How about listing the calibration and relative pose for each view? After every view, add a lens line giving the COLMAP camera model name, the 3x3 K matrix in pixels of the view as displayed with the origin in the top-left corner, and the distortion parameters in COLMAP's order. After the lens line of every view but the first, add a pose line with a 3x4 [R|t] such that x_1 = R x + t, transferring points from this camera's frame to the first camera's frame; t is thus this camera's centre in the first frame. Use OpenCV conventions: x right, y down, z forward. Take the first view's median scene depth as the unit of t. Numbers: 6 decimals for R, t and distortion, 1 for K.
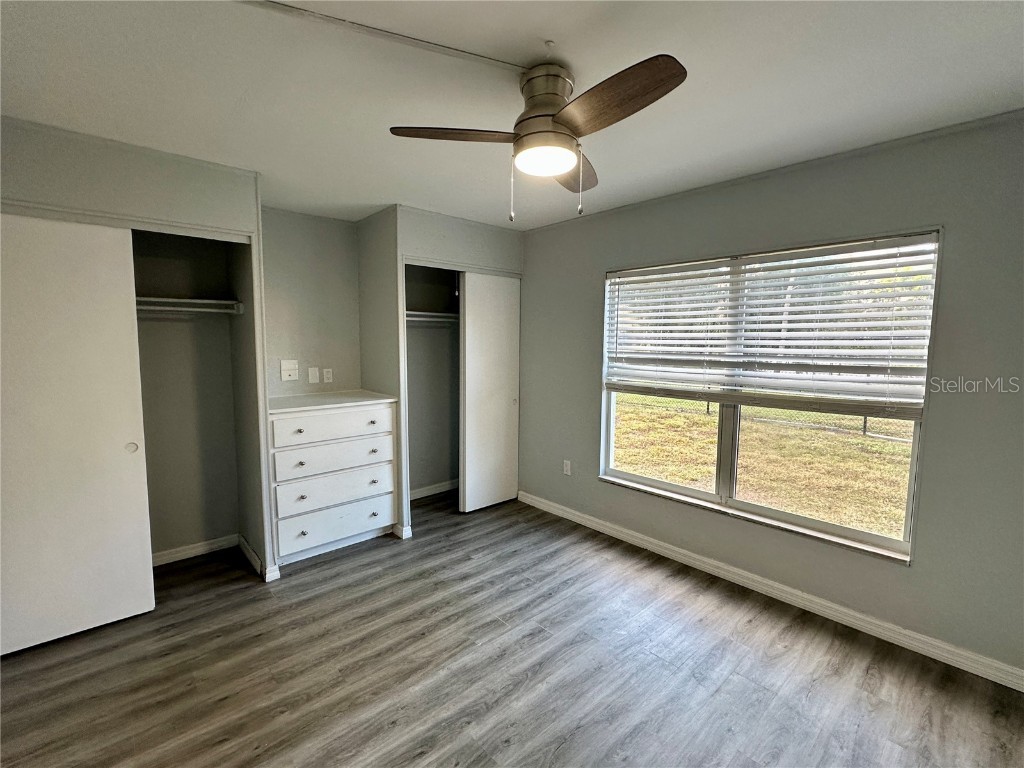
lens RADIAL K [[452.8, 0, 512.0], [0, 452.8, 384.0], [0, 0, 1]] dist [0.001488, 0.000552]
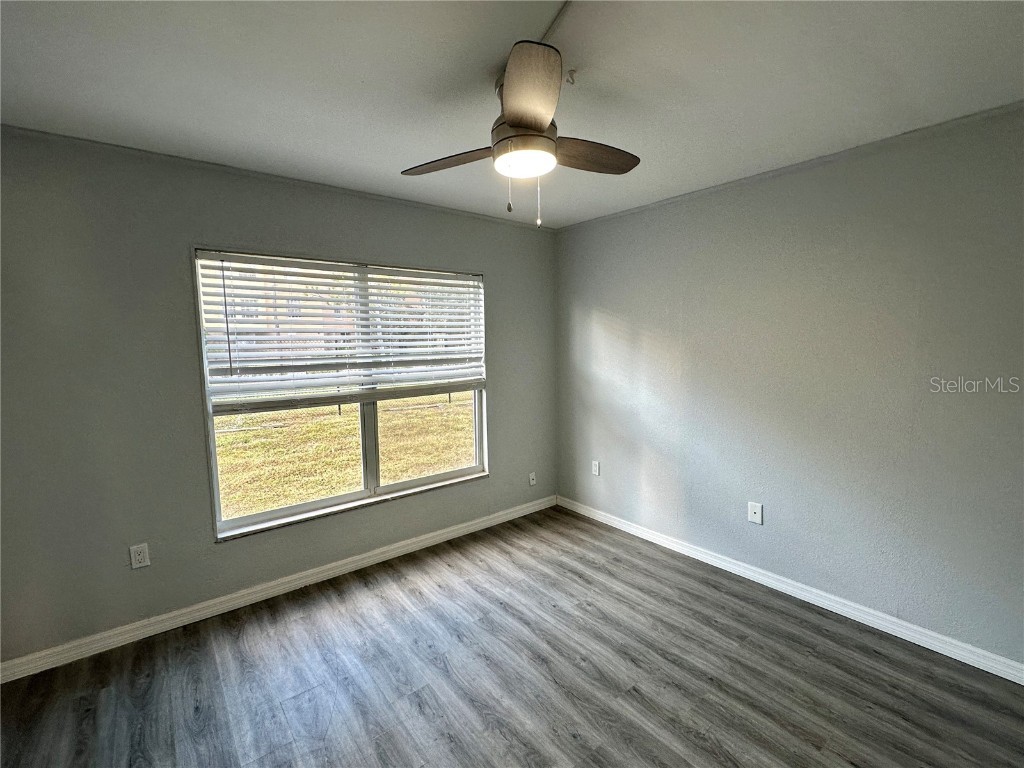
lens RADIAL K [[452.8, 0, 512.0], [0, 452.8, 384.0], [0, 0, 1]] dist [0.001488, 0.000552]
pose [[0.083613, -0.105571, 0.990890, -0.547422], [0.109686, 0.989305, 0.096146, -0.062866], [-0.990443, 0.100648, 0.094299, 0.555588]]
